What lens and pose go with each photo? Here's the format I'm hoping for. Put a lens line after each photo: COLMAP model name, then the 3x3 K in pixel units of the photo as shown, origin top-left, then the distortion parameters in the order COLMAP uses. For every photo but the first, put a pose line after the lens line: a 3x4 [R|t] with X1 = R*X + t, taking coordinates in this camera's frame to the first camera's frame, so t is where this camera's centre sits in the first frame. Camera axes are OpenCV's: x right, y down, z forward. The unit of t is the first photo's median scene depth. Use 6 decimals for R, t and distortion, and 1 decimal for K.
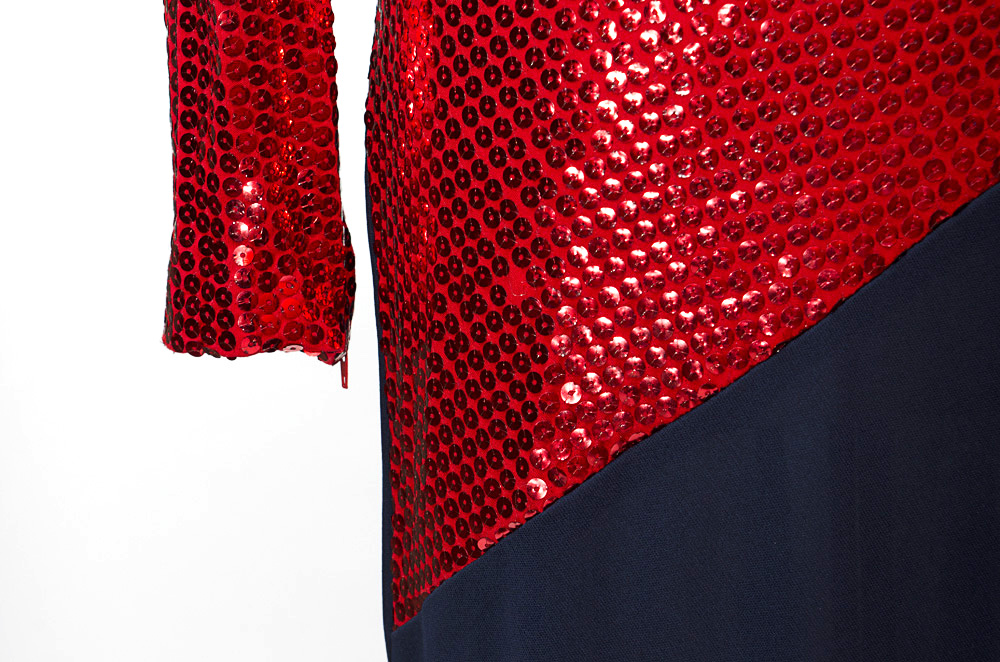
lens RADIAL K [[2355.0, 0, 500.2], [0, 2355.0, 330.5], [0, 0, 1]] dist [0.102989, 0.000000]
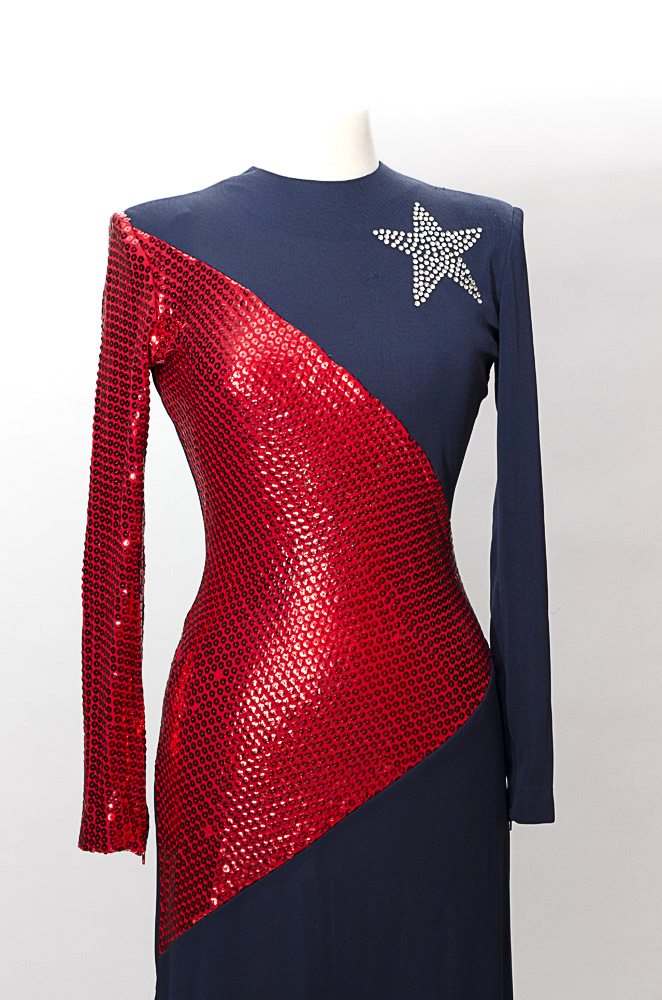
lens RADIAL K [[2355.0, 0, 328.6], [0, 2355.0, 497.9], [0, 0, 1]] dist [0.102989, 0.000000]
pose [[0.997642, 0.024908, 0.063959, -0.041917], [-0.017196, 0.992814, -0.118423, -0.084673], [-0.066449, 0.117044, 0.990901, -1.957943]]
